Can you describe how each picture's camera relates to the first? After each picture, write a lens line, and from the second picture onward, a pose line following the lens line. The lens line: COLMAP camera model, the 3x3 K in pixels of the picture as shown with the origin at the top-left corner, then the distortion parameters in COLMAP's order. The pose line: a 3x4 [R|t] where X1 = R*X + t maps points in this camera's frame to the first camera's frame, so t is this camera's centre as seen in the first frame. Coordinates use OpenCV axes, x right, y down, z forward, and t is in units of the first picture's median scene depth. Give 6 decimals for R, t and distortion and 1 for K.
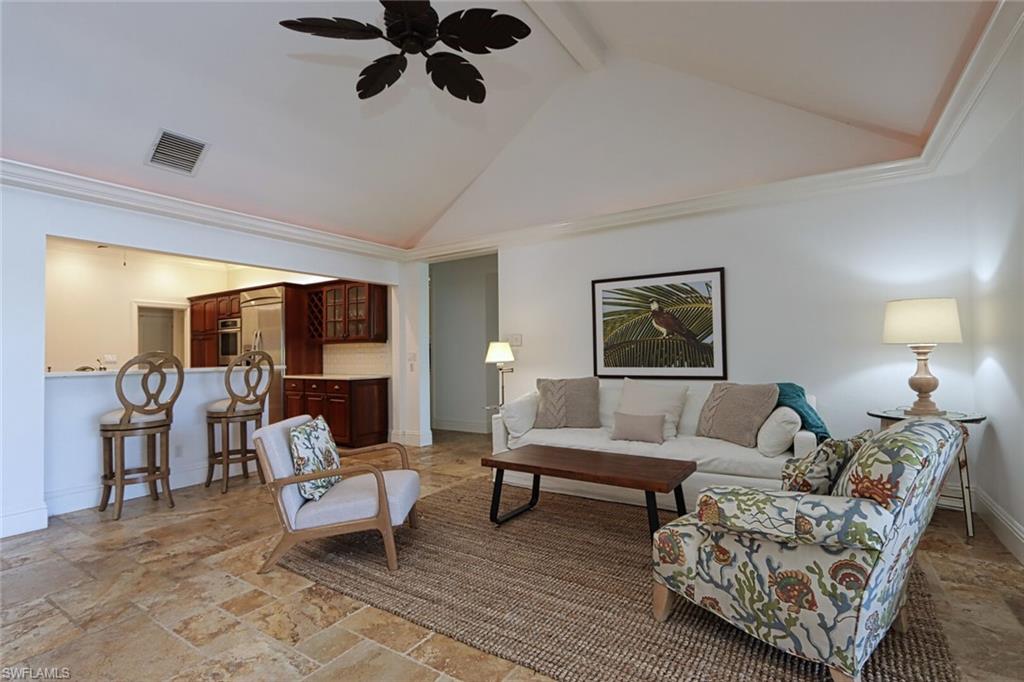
lens RADIAL K [[471.4, 0, 512.0], [0, 471.4, 341.0], [0, 0, 1]] dist [-0.002155, -0.000582]
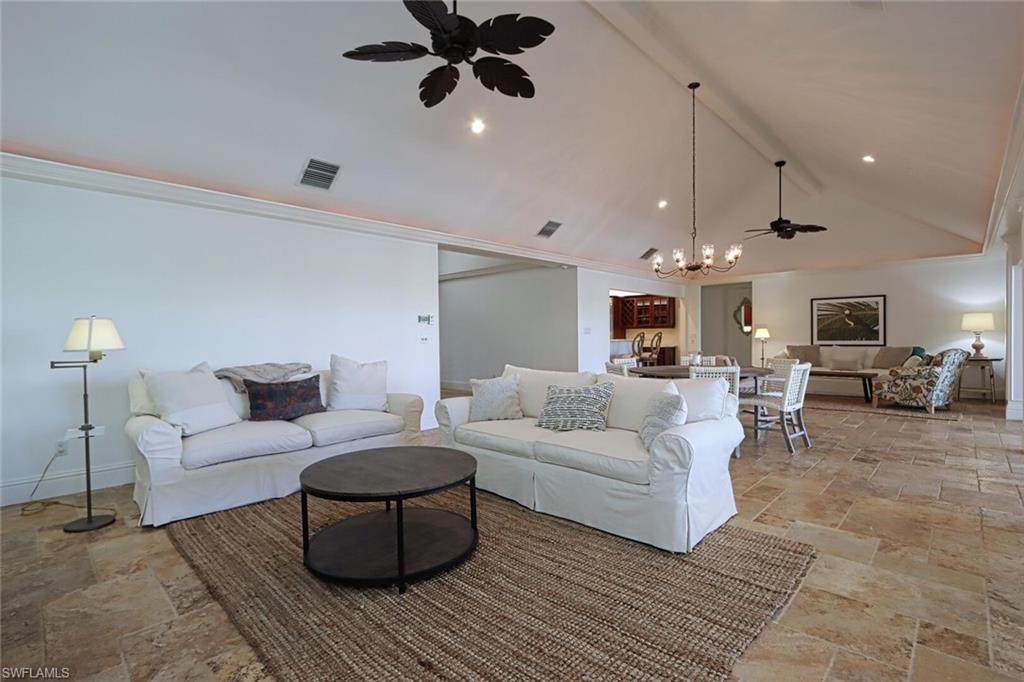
lens RADIAL K [[471.4, 0, 512.0], [0, 471.4, 341.0], [0, 0, 1]] dist [-0.002155, -0.000582]
pose [[0.982901, 0.006839, -0.184006, -0.846462], [0.000038, 0.999302, 0.037346, -0.023878], [0.184133, -0.036715, 0.982215, -1.464261]]
